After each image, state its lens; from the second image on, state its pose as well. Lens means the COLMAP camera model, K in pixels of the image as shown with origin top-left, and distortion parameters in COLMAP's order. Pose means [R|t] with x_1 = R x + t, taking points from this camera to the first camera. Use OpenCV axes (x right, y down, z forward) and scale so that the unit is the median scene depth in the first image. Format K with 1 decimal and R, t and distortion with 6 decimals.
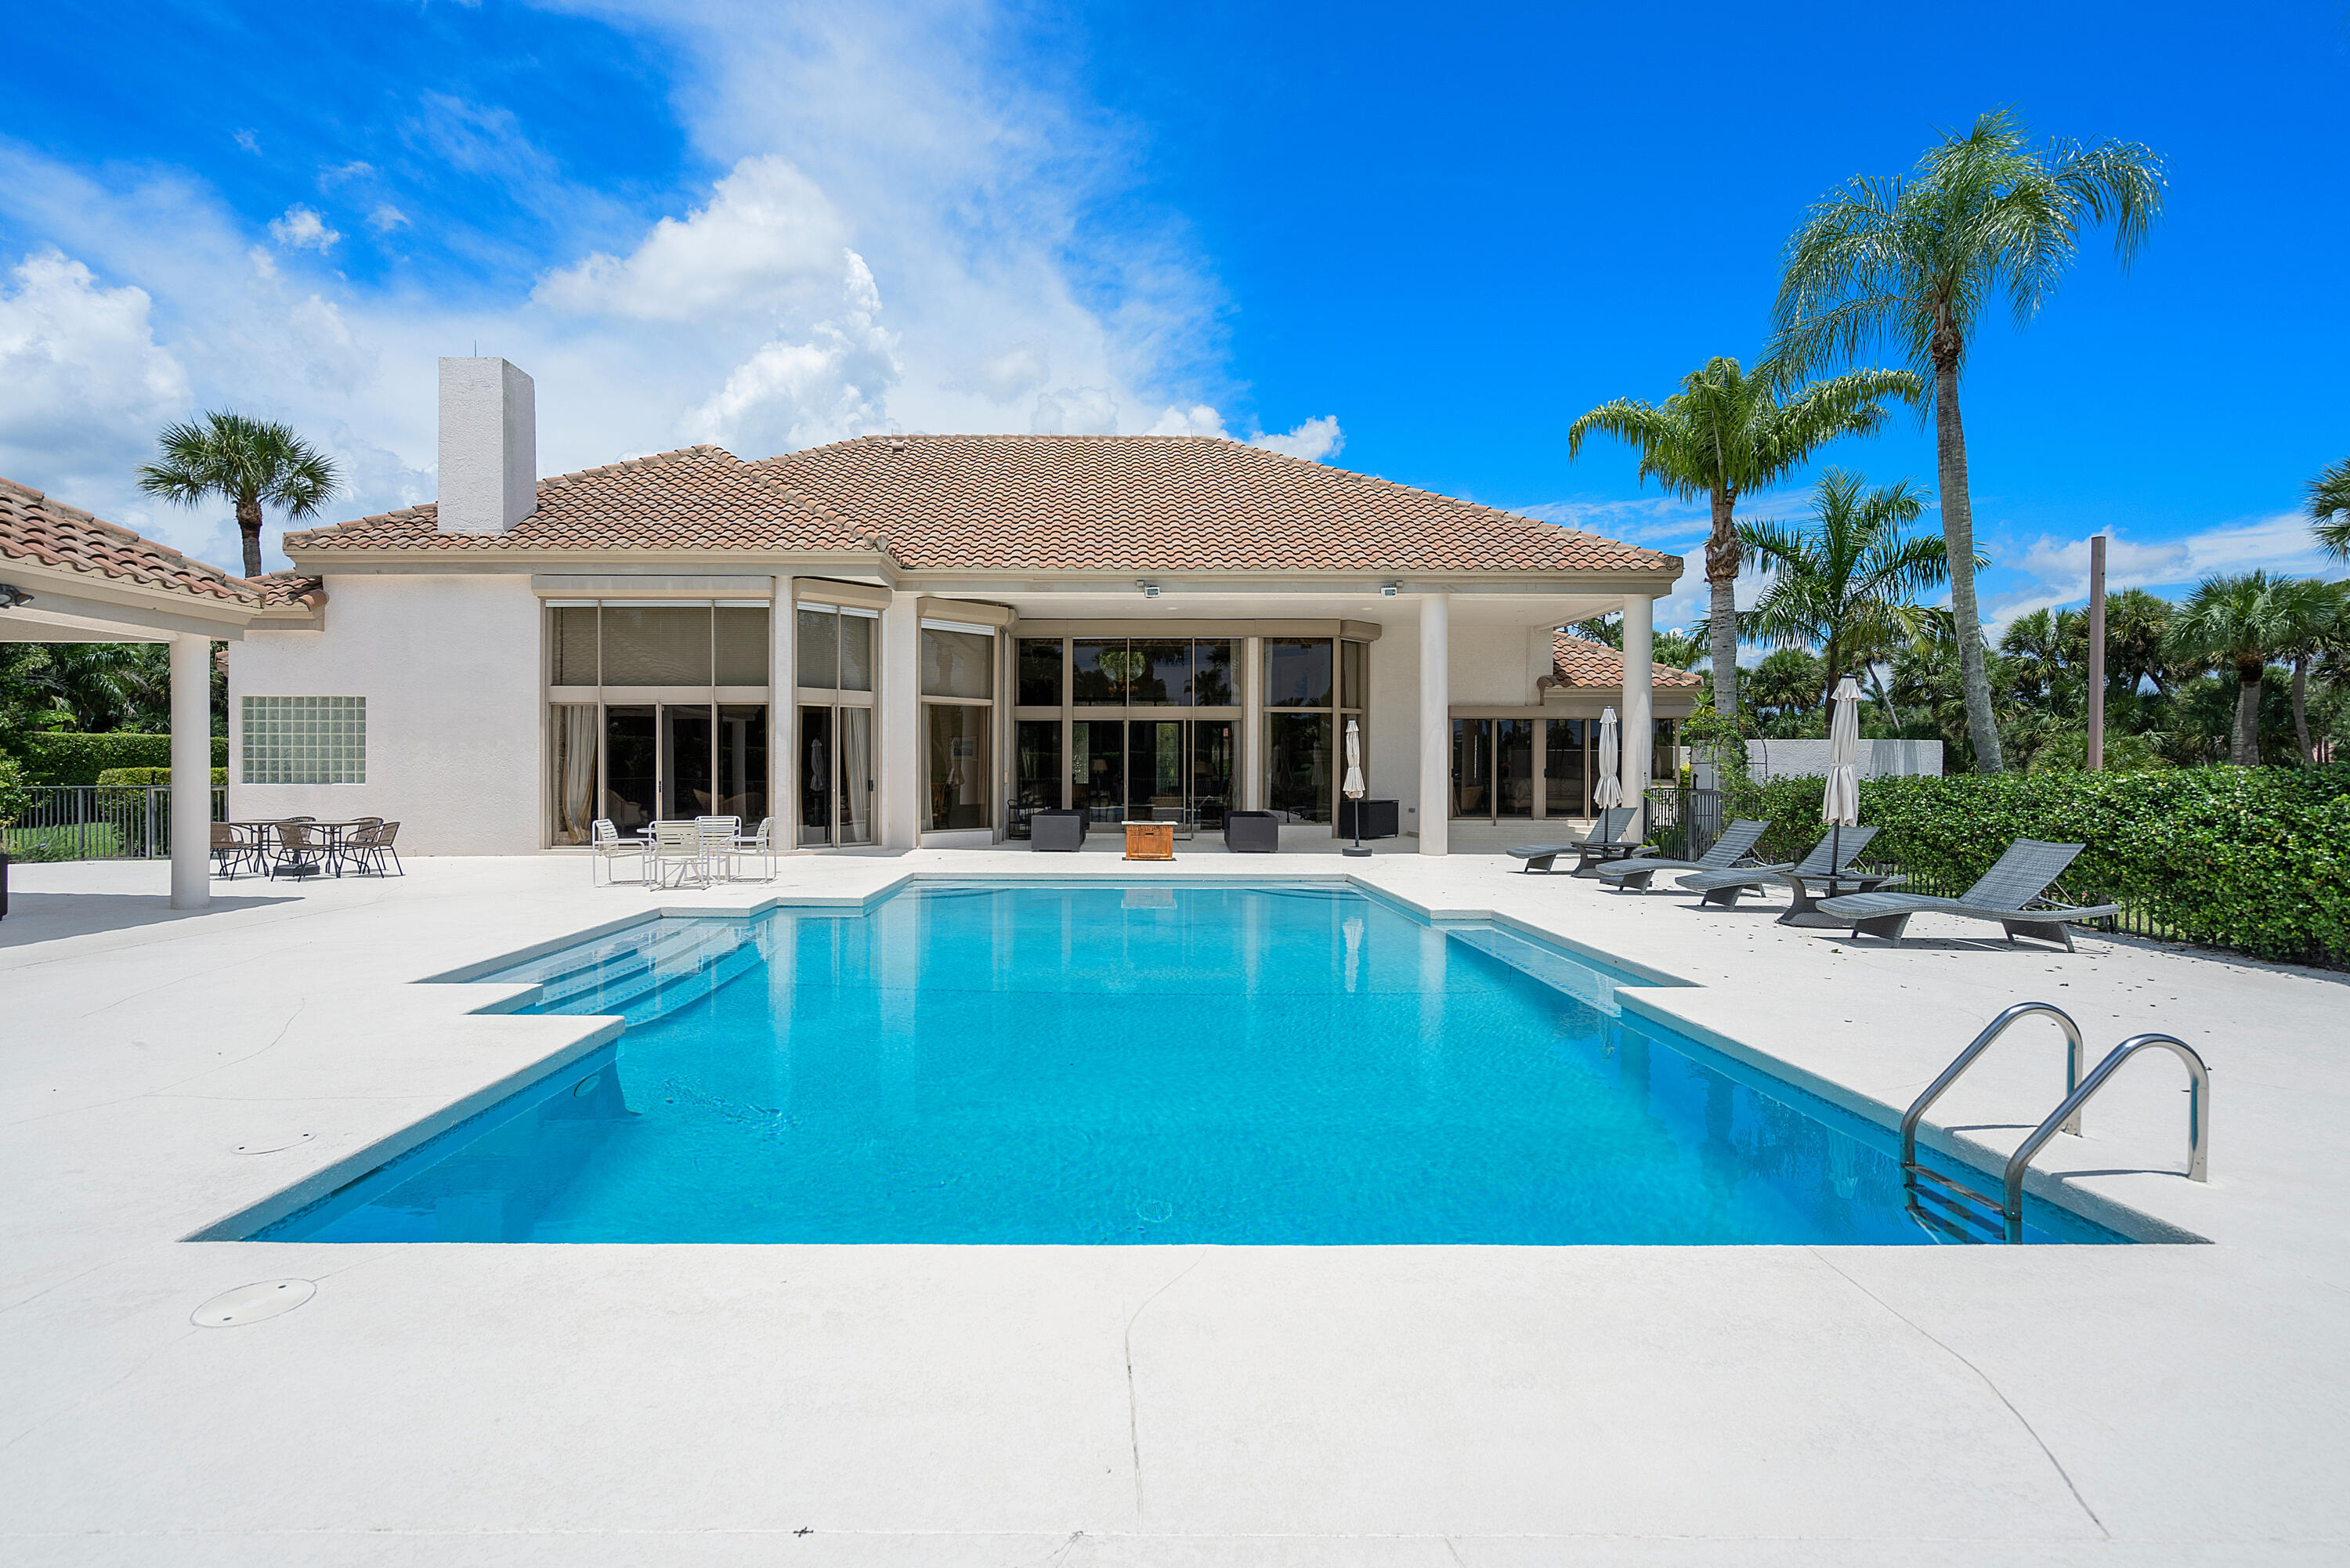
lens RADIAL K [[1107.9, 0, 1178.2], [0, 1107.9, 770.0], [0, 0, 1]] dist [-0.001878, 0.000356]
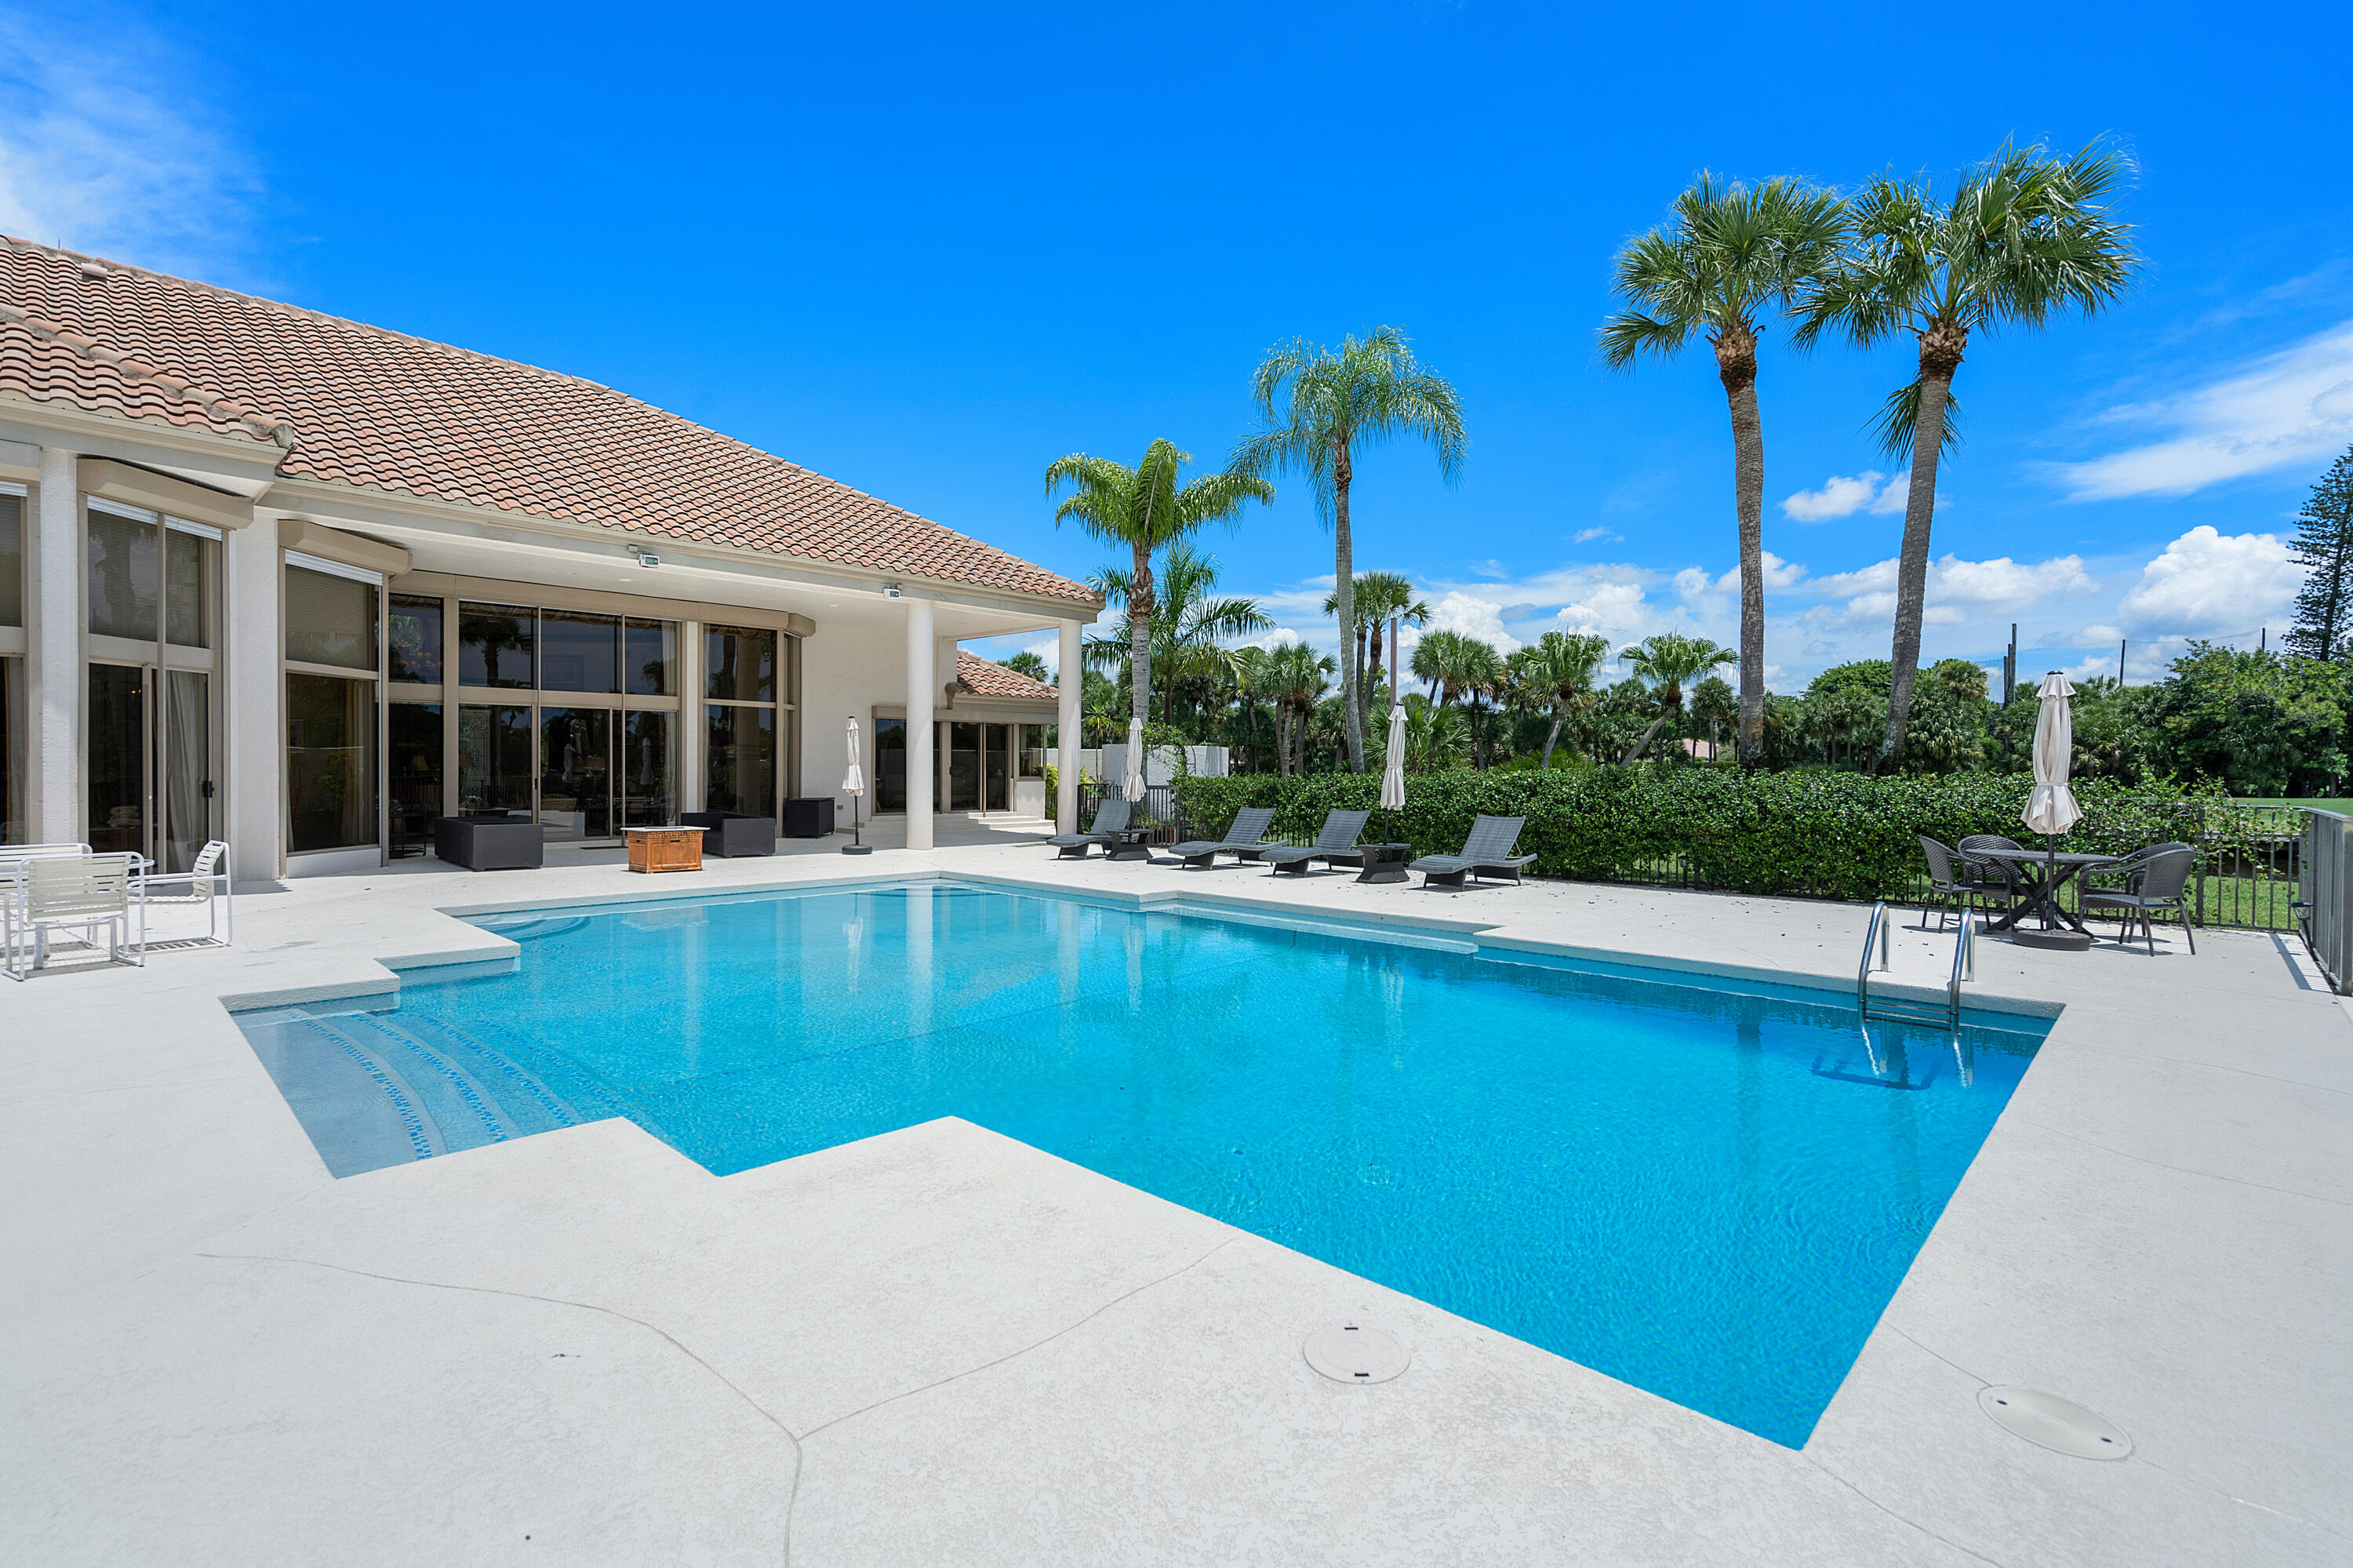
lens RADIAL K [[1038.9, 0, 1135.2], [0, 1038.9, 782.1], [0, 0, 1]] dist [0.007708, -0.000031]
pose [[0.715080, -0.007294, 0.699005, -0.306520], [-0.003428, 0.999897, 0.013941, -0.001188], [-0.699035, -0.012365, 0.714981, 0.150195]]
